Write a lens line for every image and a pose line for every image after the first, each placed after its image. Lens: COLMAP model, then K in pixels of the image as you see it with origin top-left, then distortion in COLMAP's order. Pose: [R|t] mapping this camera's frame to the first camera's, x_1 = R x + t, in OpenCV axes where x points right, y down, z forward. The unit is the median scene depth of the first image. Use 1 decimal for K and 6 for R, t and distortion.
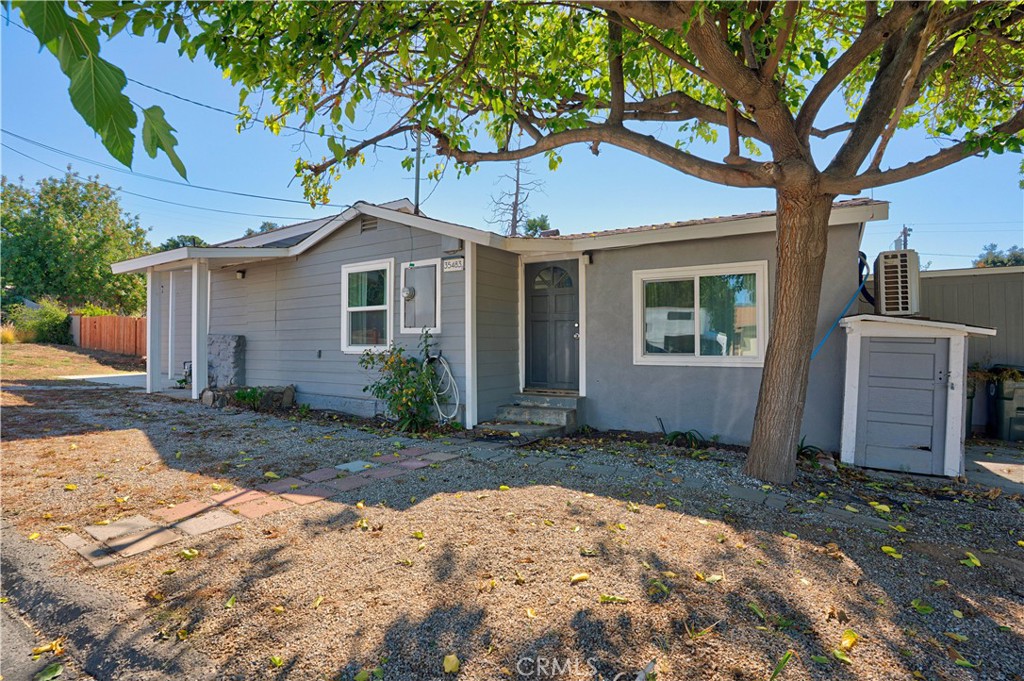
lens RADIAL K [[502.9, 0, 512.0], [0, 502.9, 340.5], [0, 0, 1]] dist [-0.075524, 0.033011]
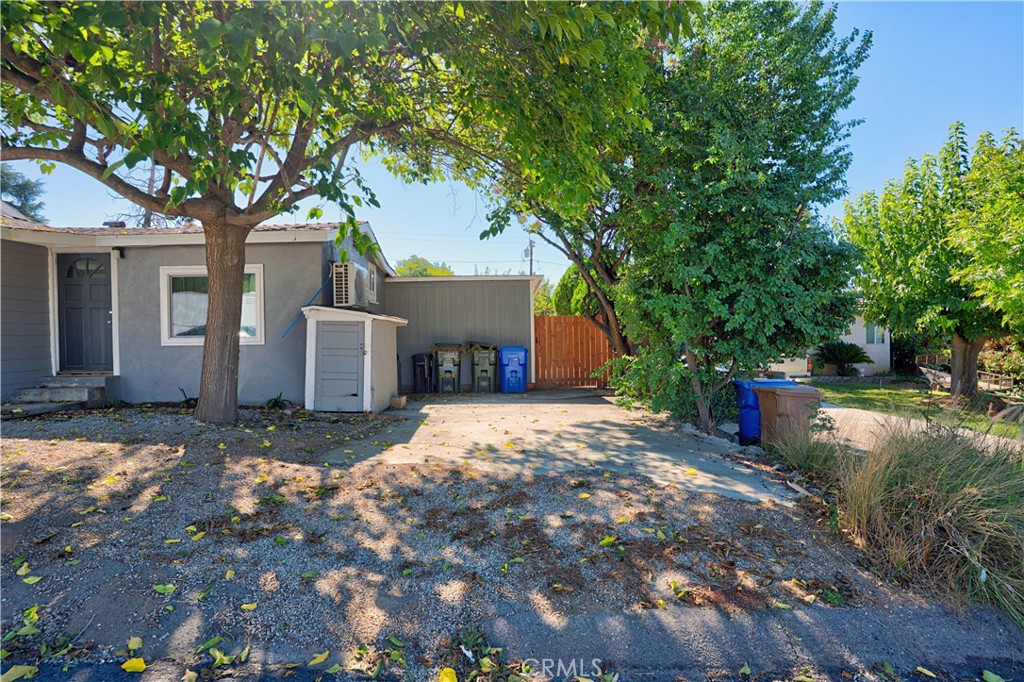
lens RADIAL K [[502.9, 0, 512.0], [0, 502.9, 341.0], [0, 0, 1]] dist [-0.075524, 0.033011]
pose [[0.838937, -0.017541, 0.543946, 0.306300], [0.008251, 0.999776, 0.019515, 0.020814], [-0.544166, -0.011884, 0.838893, -0.415524]]
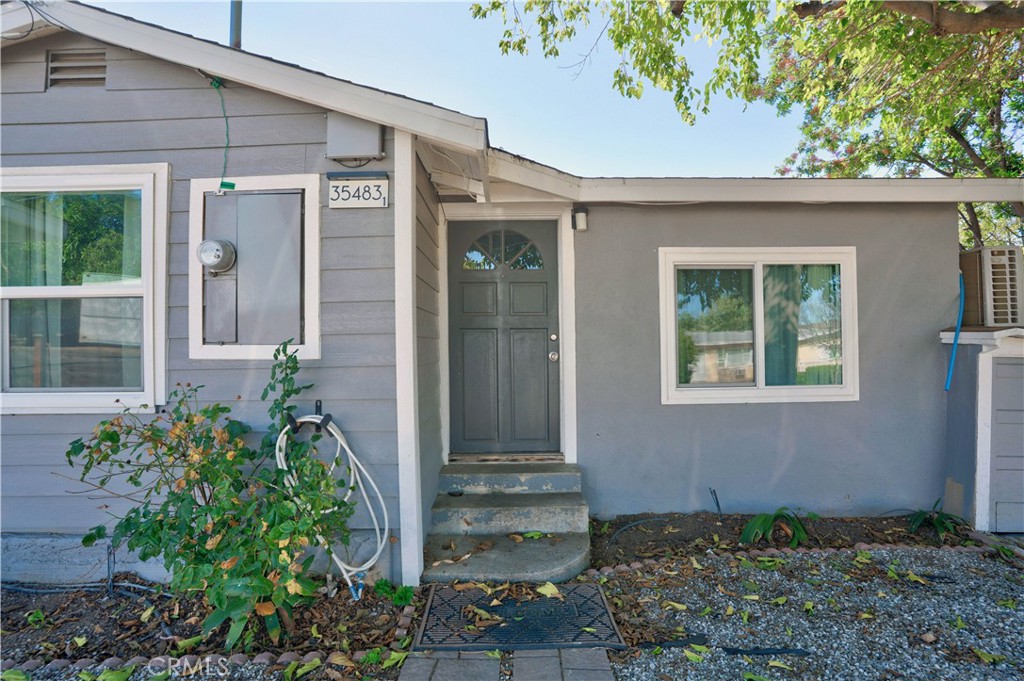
lens RADIAL K [[502.9, 0, 512.0], [0, 502.9, 340.5], [0, 0, 1]] dist [-0.075524, 0.033011]
pose [[0.852420, -0.004846, 0.522835, -0.219125], [0.005789, 0.999983, -0.000170, -0.028396], [-0.522825, 0.003172, 0.852434, 0.575689]]
